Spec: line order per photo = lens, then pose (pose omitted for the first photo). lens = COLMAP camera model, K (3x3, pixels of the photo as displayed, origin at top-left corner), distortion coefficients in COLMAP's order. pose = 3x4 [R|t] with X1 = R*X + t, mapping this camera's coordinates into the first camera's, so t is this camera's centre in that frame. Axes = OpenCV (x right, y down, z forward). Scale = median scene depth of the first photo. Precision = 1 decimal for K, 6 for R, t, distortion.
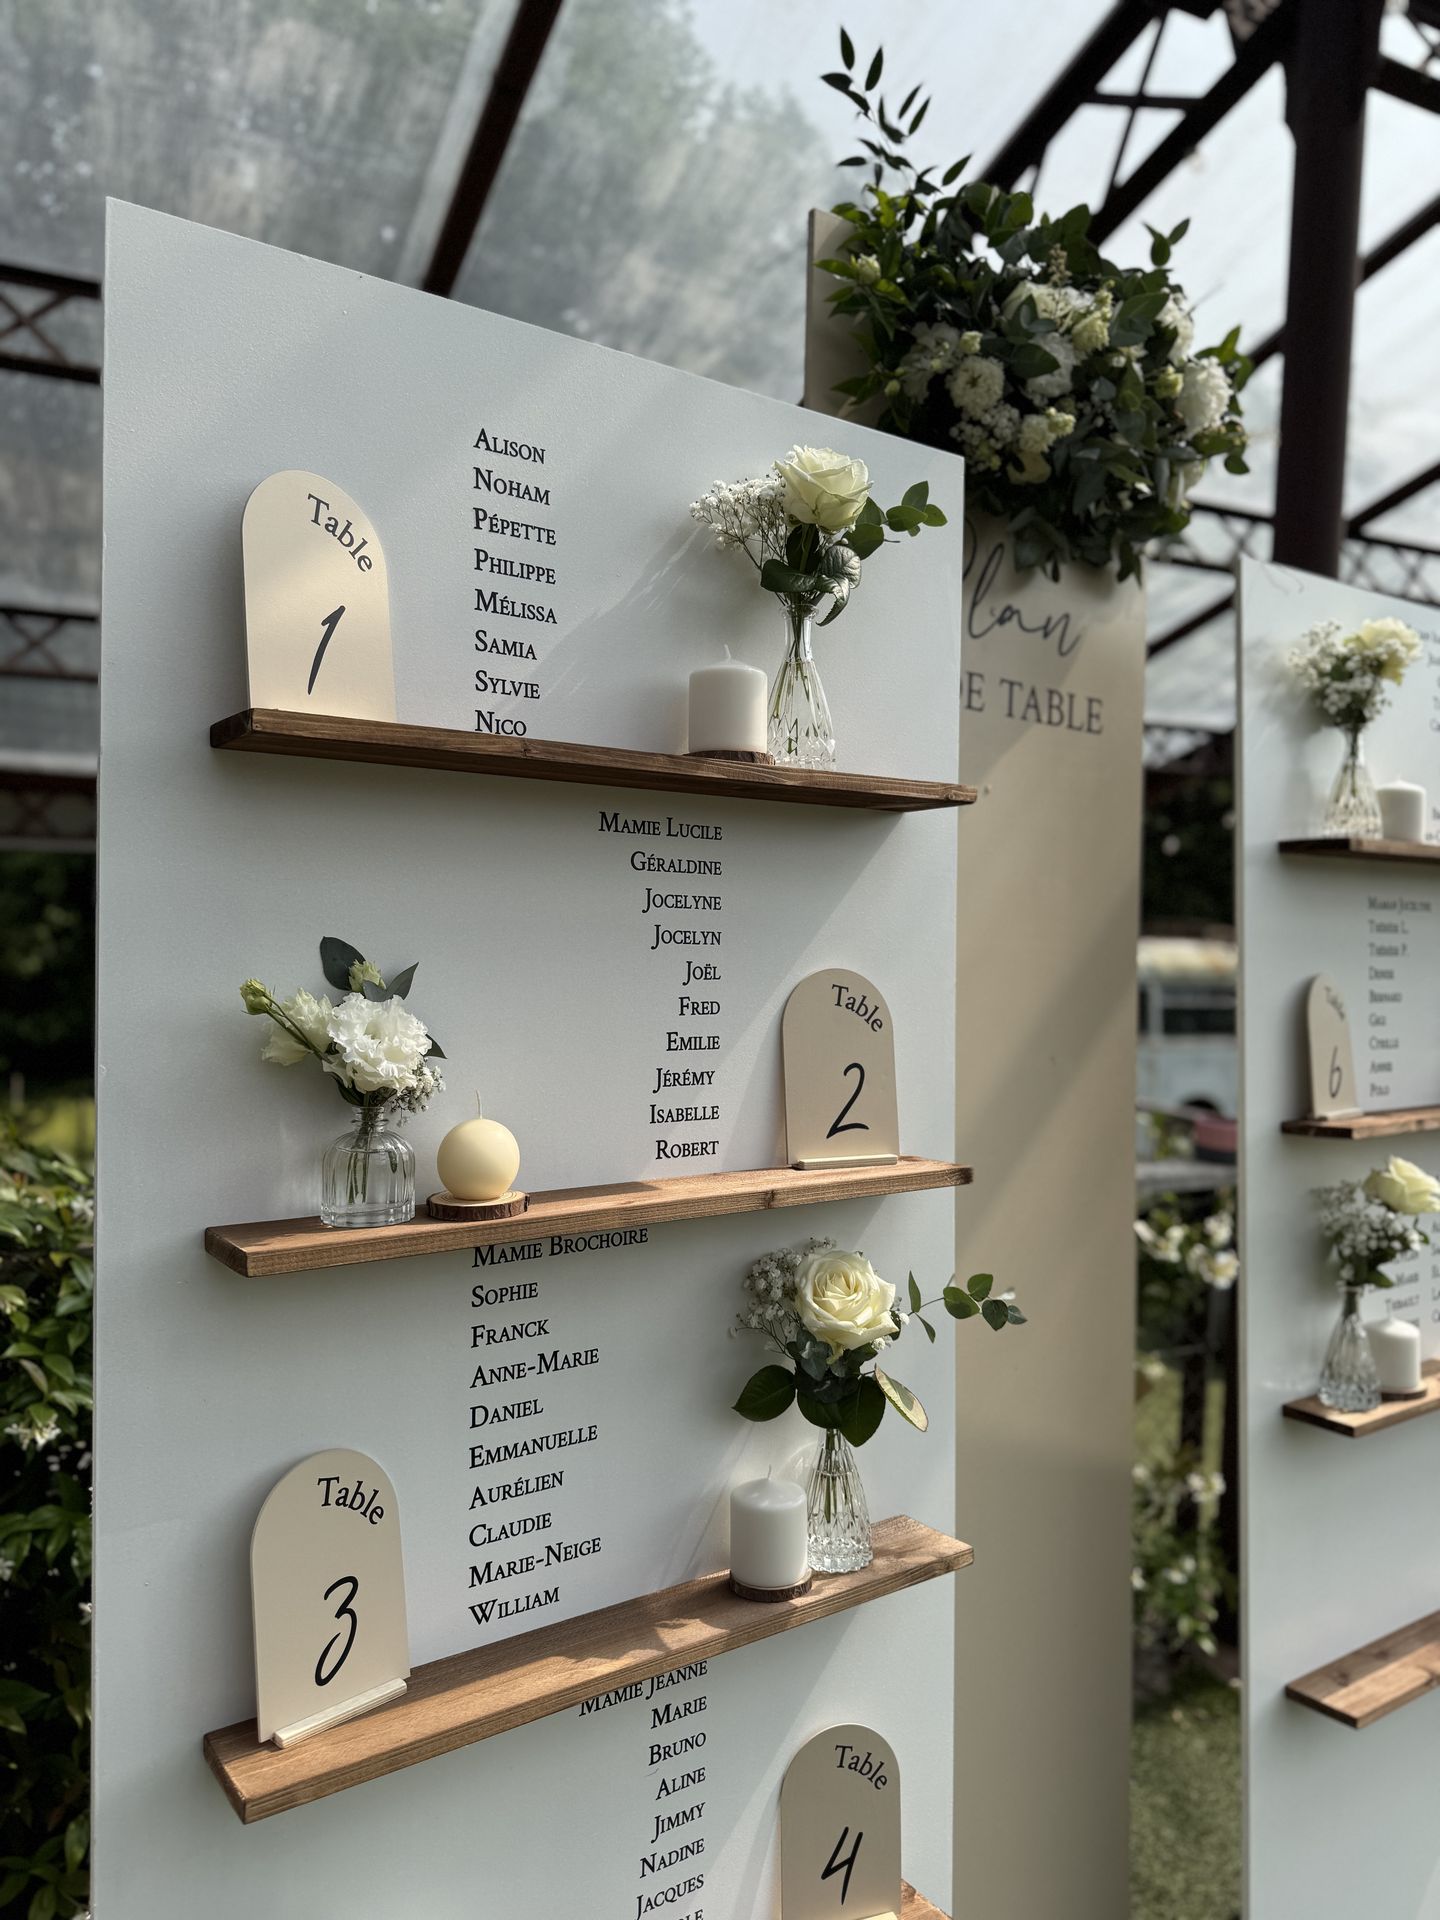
lens RADIAL K [[1313.6, 0, 719.5], [0, 1313.6, 978.4], [0, 0, 1]] dist [0.079393, -0.097152]
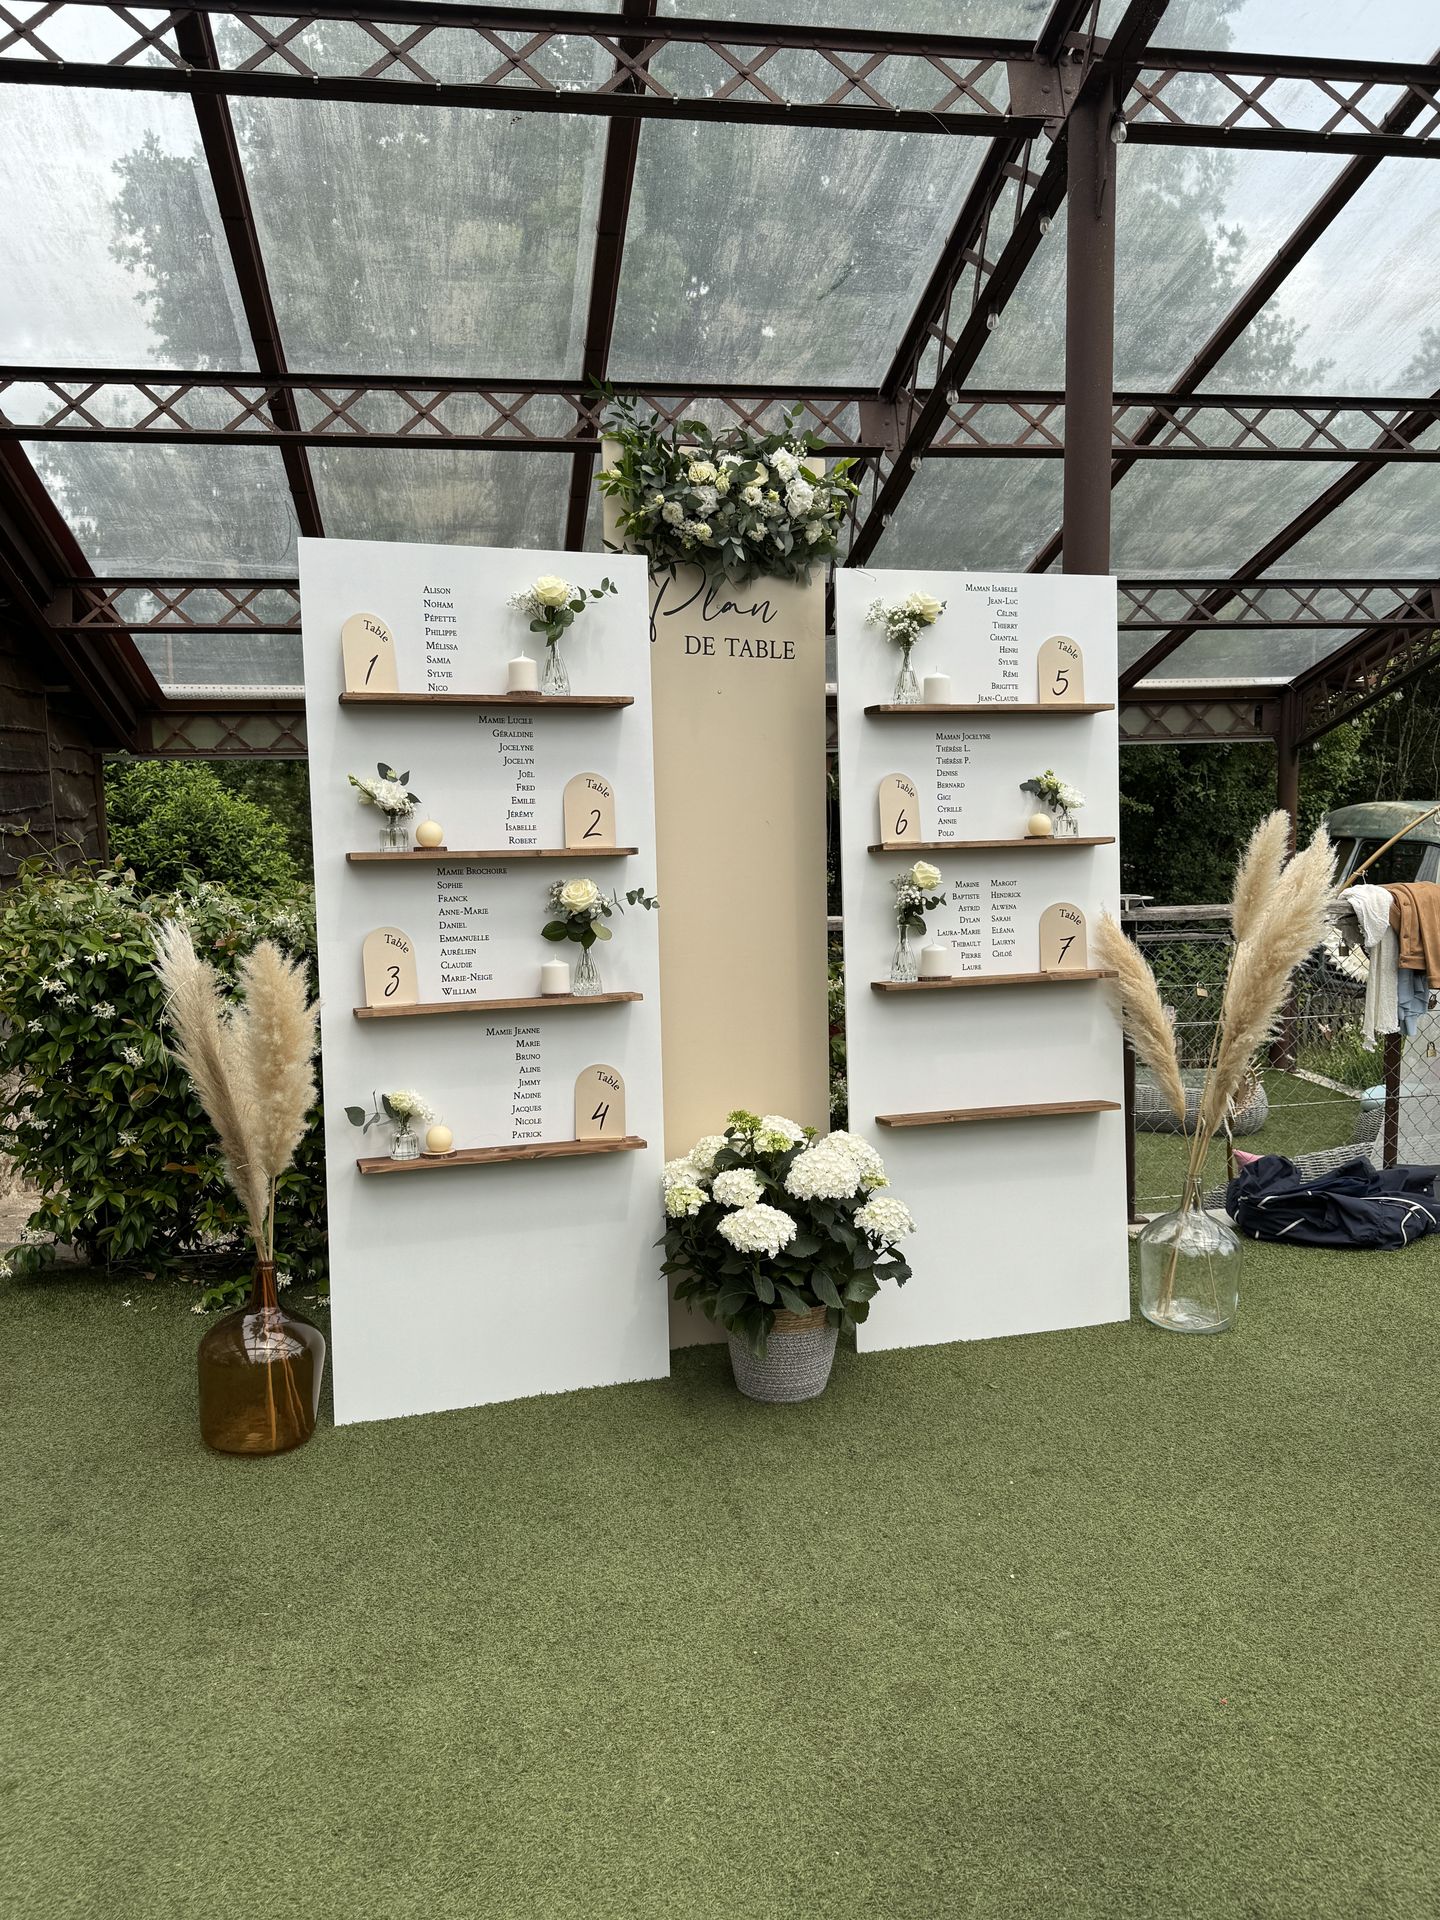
lens RADIAL K [[1419.6, 0, 720.0], [0, 1419.6, 960.0], [0, 0, 1]] dist [0.222515, -0.433253]
pose [[0.959322, -0.016014, -0.281859, 1.182102], [0.030292, 0.998465, 0.046369, 0.249910], [0.280684, -0.053020, 0.958335, -1.704349]]
